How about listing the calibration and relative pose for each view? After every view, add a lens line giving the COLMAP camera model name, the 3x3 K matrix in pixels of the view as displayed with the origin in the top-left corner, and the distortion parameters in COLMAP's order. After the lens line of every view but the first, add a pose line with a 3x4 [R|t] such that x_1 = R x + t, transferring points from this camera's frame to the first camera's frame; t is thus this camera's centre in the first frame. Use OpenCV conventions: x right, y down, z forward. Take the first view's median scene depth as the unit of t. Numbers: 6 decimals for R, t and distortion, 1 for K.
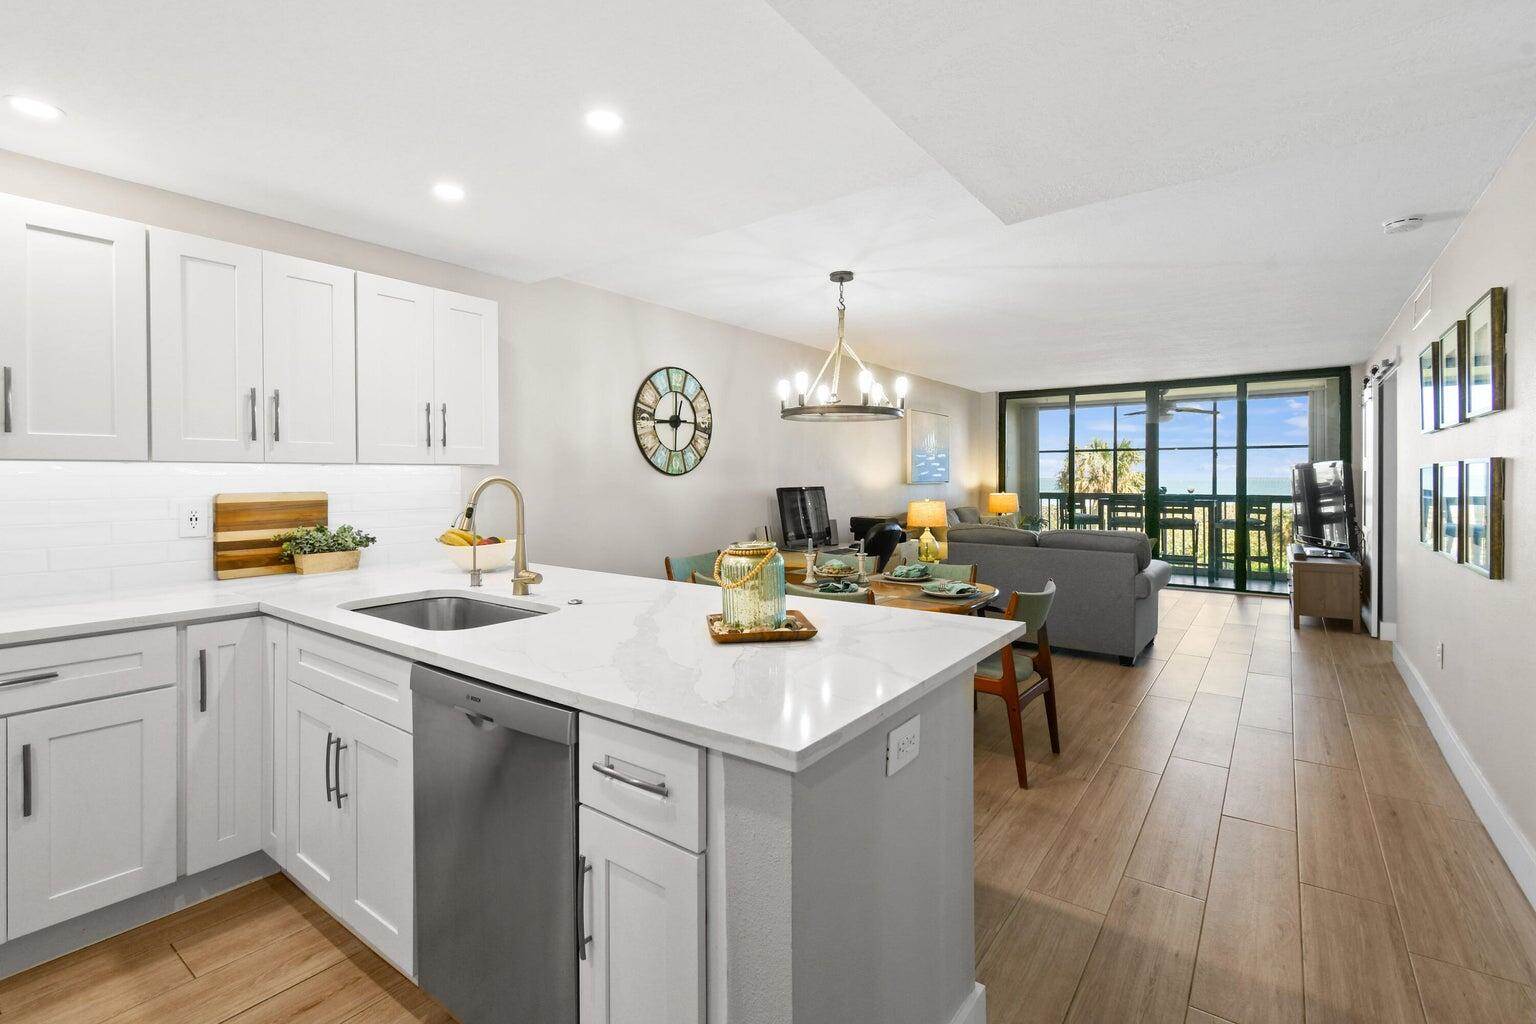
lens RADIAL K [[688.4, 0, 771.3], [0, 688.4, 485.6], [0, 0, 1]] dist [0.001585, 0.000146]
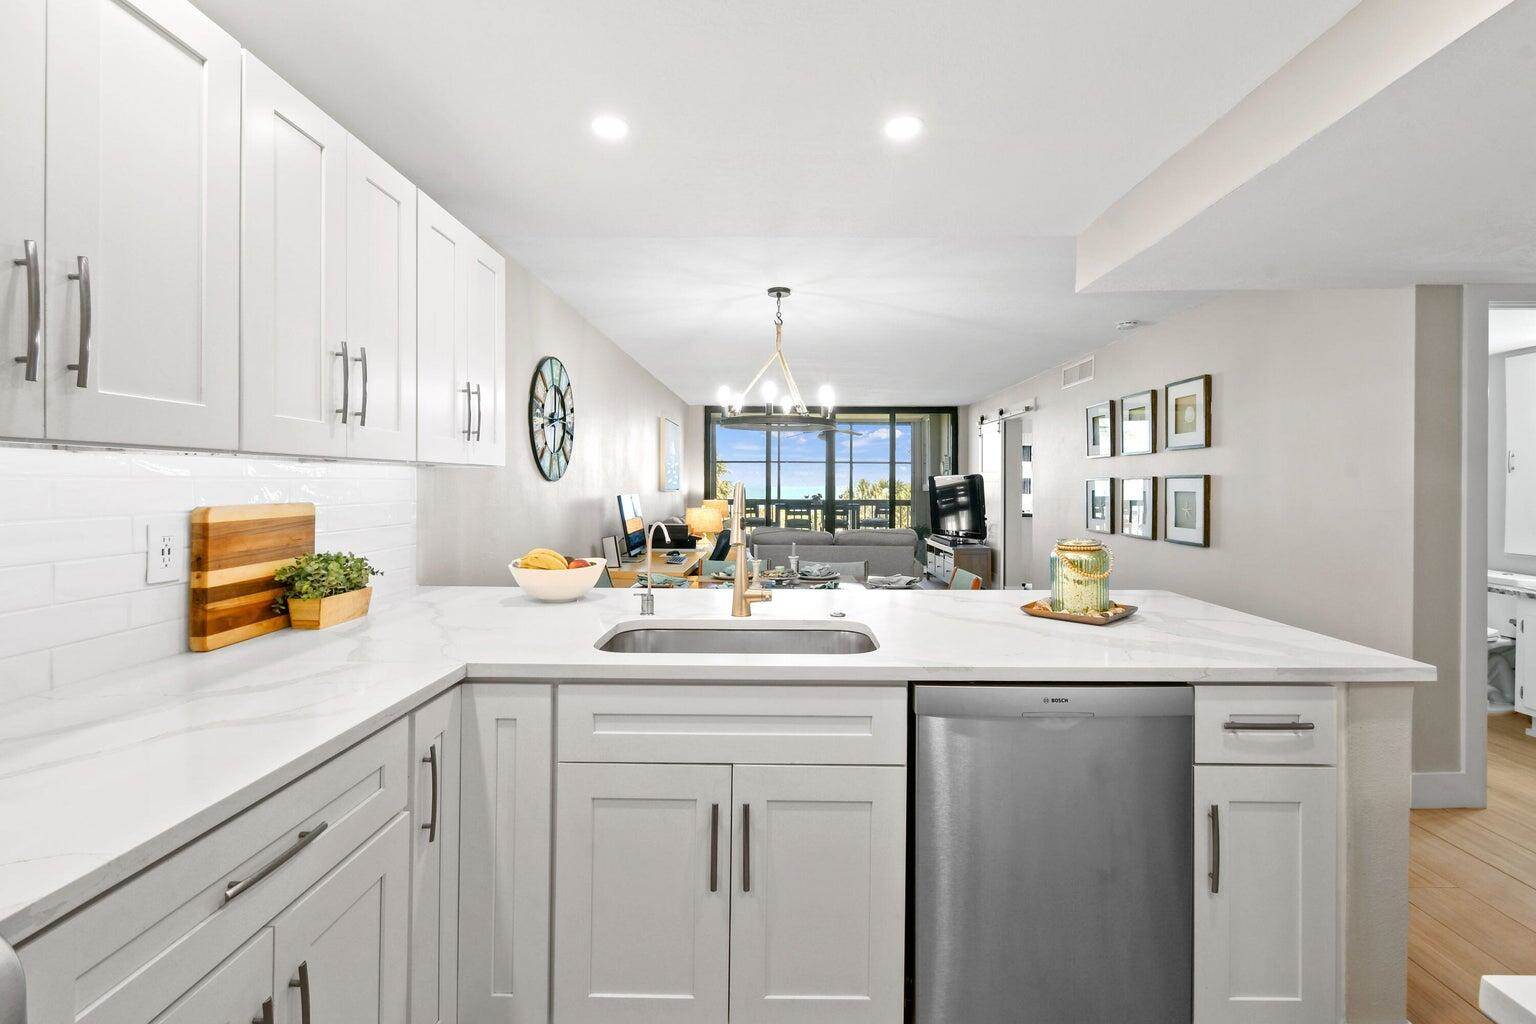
lens RADIAL K [[690.5, 0, 779.8], [0, 690.5, 490.2], [0, 0, 1]] dist [0.004503, -0.000139]
pose [[0.810712, 0.000280, 0.585445, -0.264515], [0.002270, 0.999991, -0.003621, 0.000209], [-0.585441, 0.004264, 0.810704, 0.078253]]
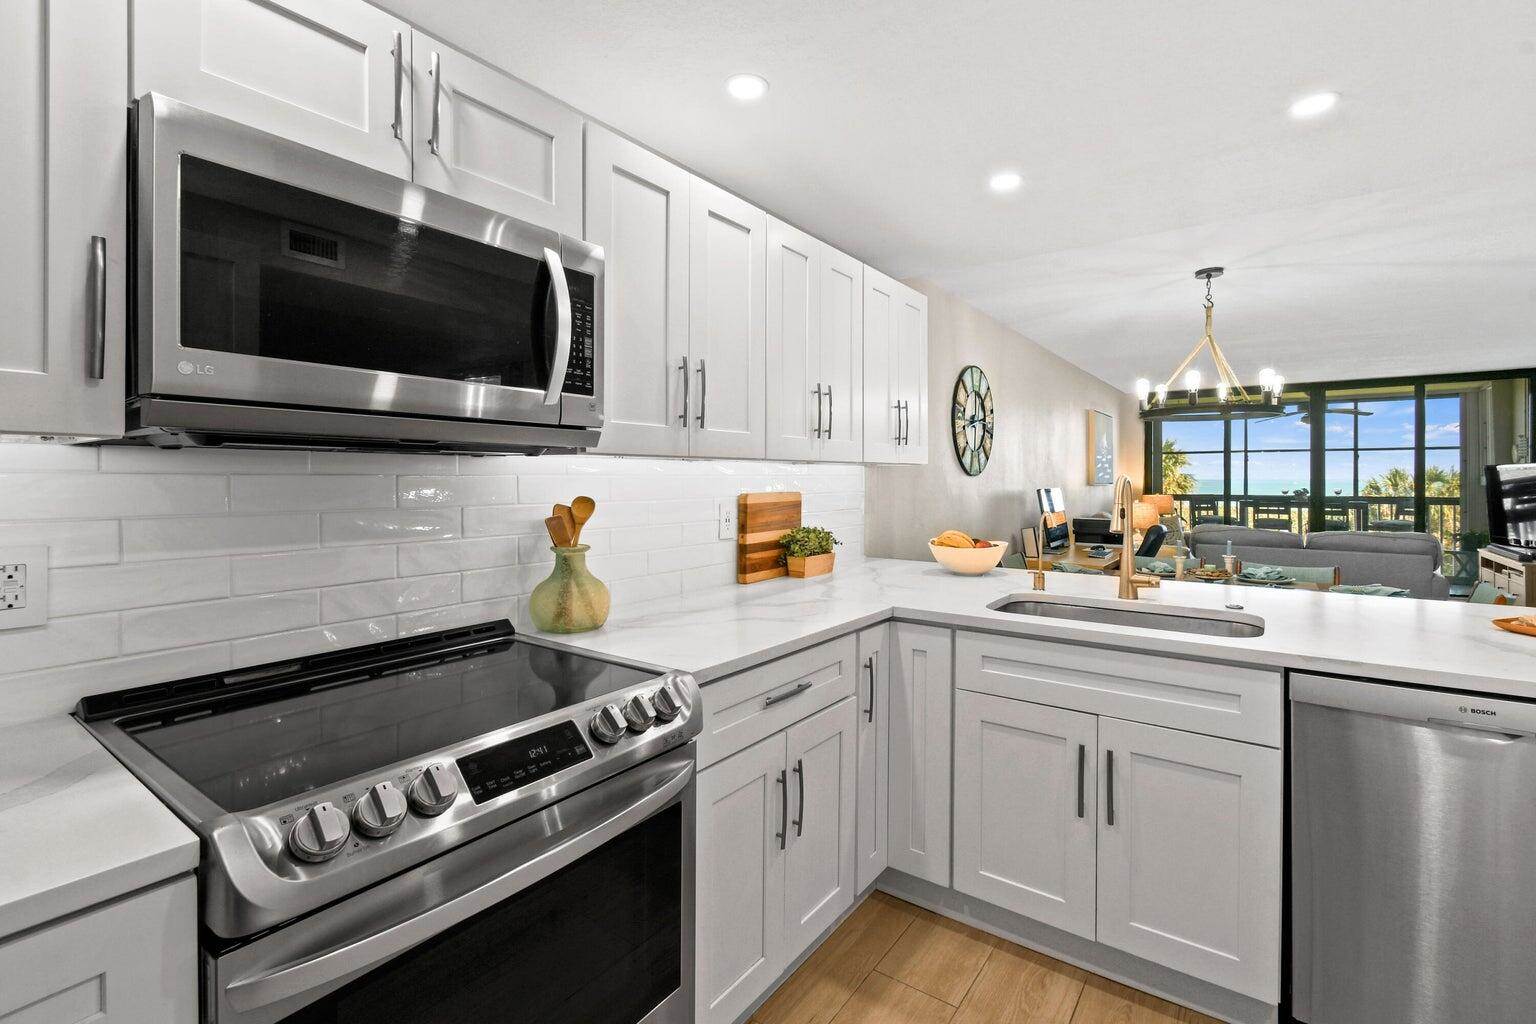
lens RADIAL K [[687.1, 0, 774.2], [0, 687.1, 479.4], [0, 0, 1]] dist [0.000386, 0.000243]
pose [[0.999992, 0.000926, 0.003807, -0.270322], [-0.000883, 0.999937, -0.011159, 0.000896], [-0.003817, 0.011155, 0.999930, 0.013505]]
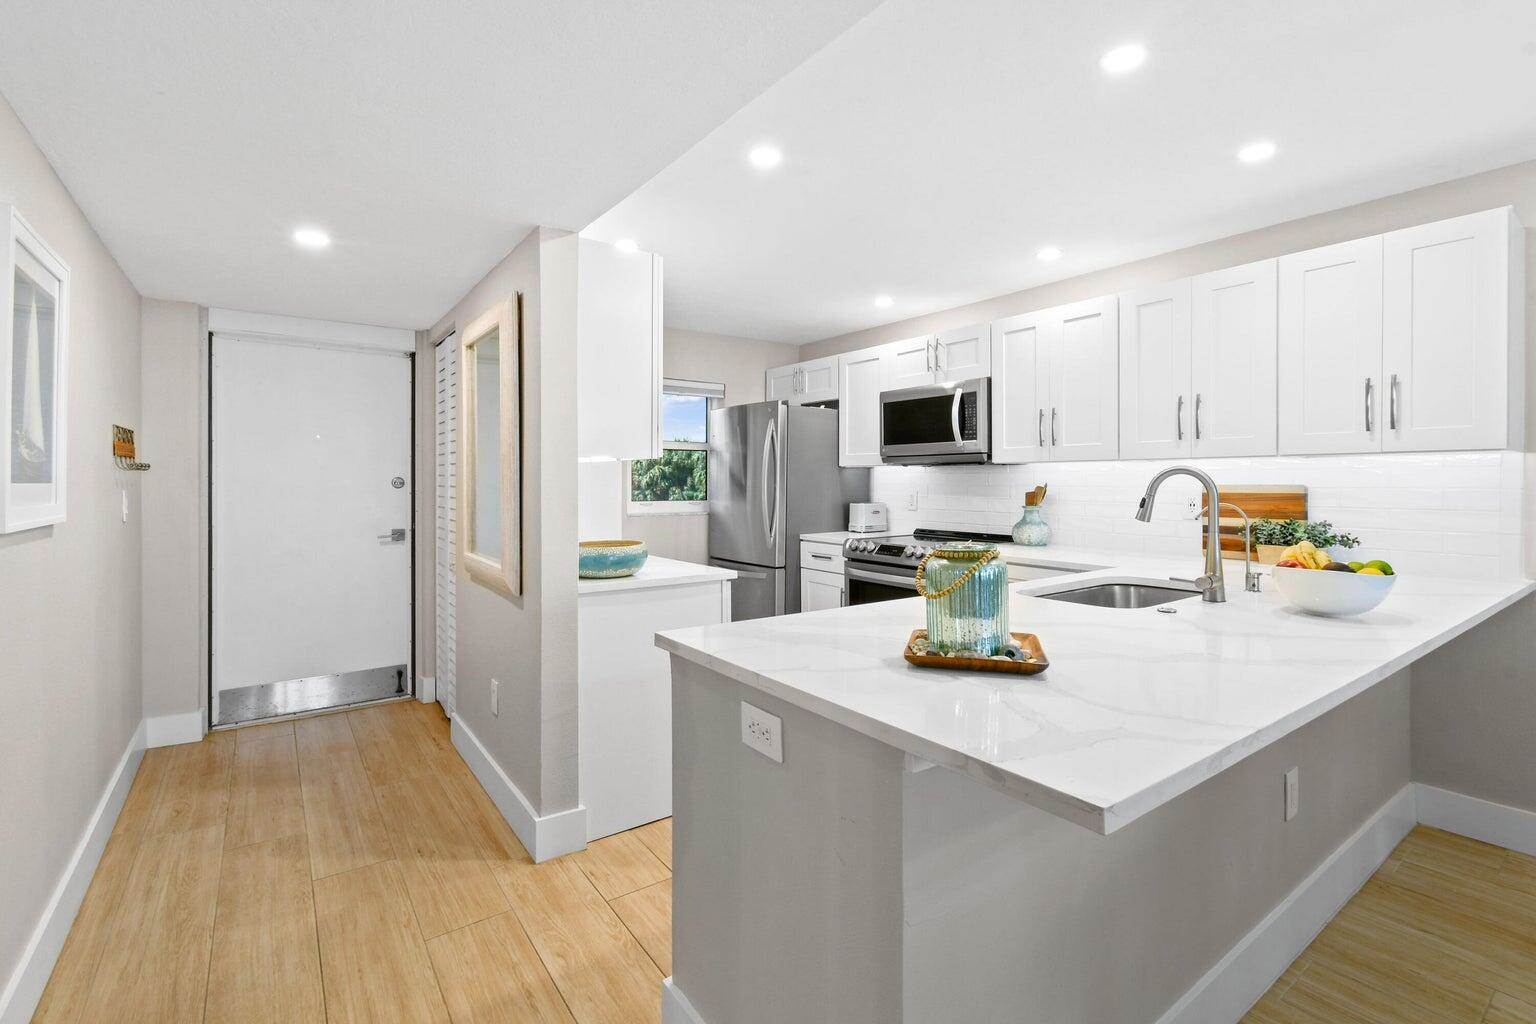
lens RADIAL K [[690.5, 0, 771.8], [0, 690.5, 468.4], [0, 0, 1]] dist [0.000625, -0.000225]
pose [[-0.299844, -0.011718, -0.953916, 0.198591], [-0.008692, 0.999917, -0.009551, 0.000793], [0.953948, 0.005428, -0.299921, 0.226882]]
